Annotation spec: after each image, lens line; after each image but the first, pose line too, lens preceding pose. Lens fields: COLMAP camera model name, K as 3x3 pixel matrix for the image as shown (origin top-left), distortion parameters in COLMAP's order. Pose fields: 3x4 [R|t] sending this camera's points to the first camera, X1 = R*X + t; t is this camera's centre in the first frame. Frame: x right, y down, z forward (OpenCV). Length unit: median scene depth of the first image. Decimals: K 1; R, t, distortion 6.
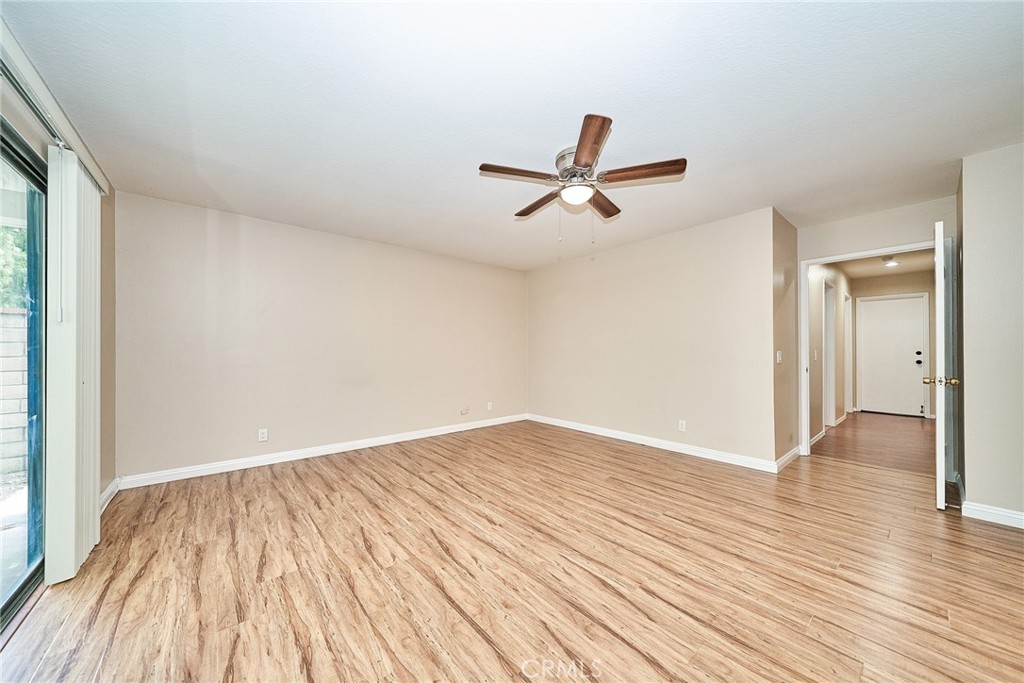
lens RADIAL K [[350.0, 0, 508.1], [0, 350.0, 343.5], [0, 0, 1]] dist [-0.000515, -0.000227]
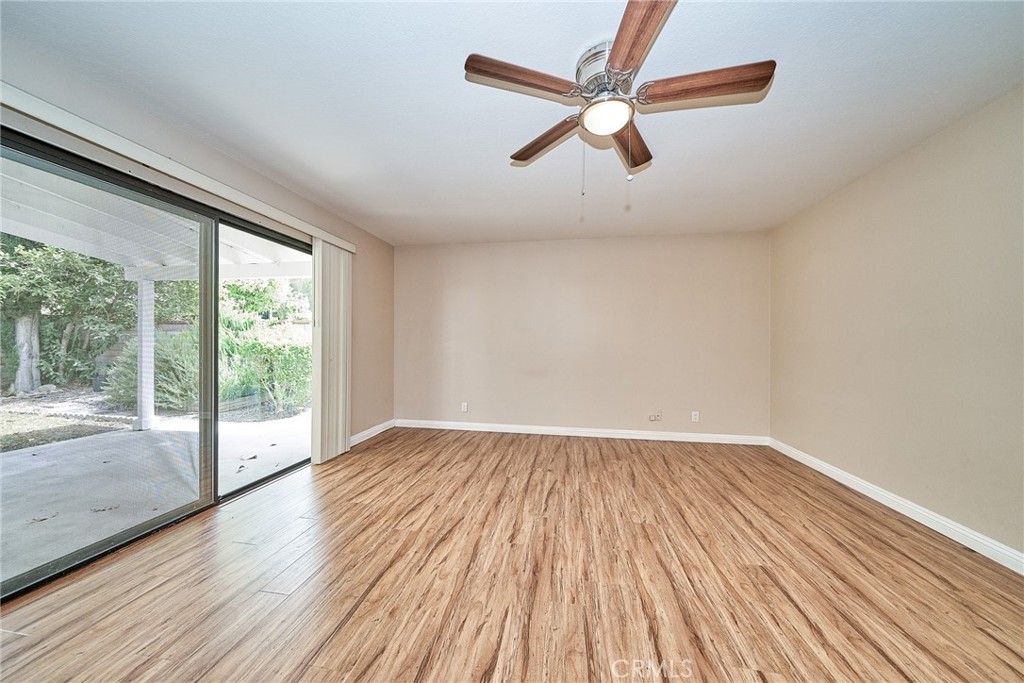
lens RADIAL K [[350.0, 0, 508.1], [0, 350.0, 343.5], [0, 0, 1]] dist [-0.000515, -0.000227]
pose [[0.647699, 0.006706, -0.761867, 0.577865], [0.007996, 0.999846, 0.015598, 0.006119], [0.761855, -0.016195, 0.647545, 0.402491]]
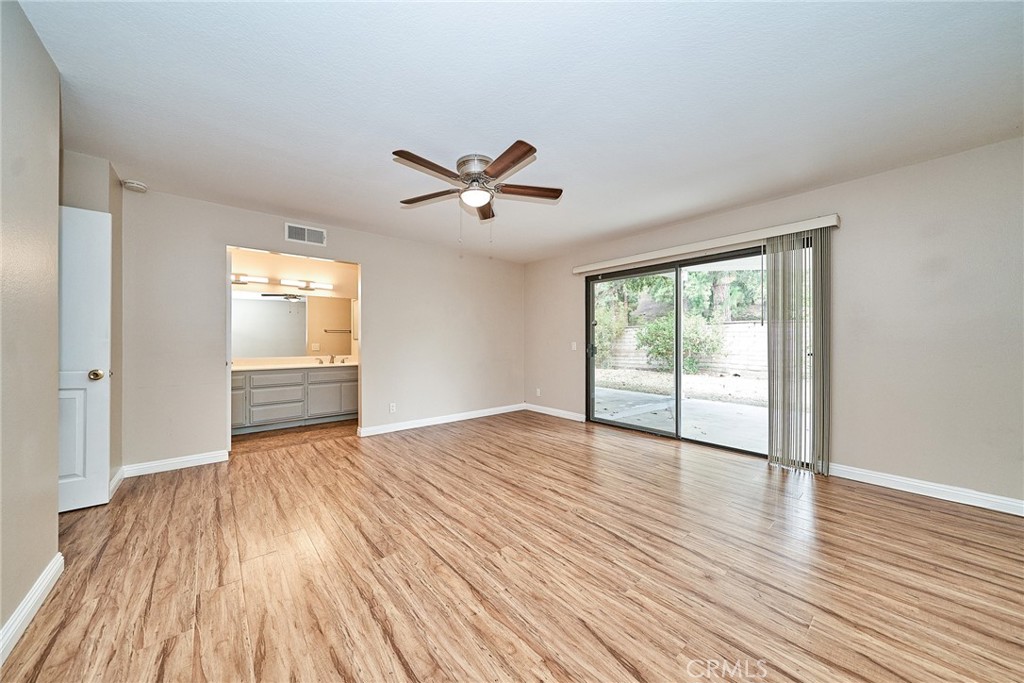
lens RADIAL K [[350.0, 0, 508.1], [0, 350.0, 343.5], [0, 0, 1]] dist [-0.000515, -0.000227]
pose [[-0.999922, 0.003887, -0.011844, 0.107759], [0.004052, 0.999895, -0.013907, 0.039620], [0.011788, -0.013954, -0.999833, 2.022011]]
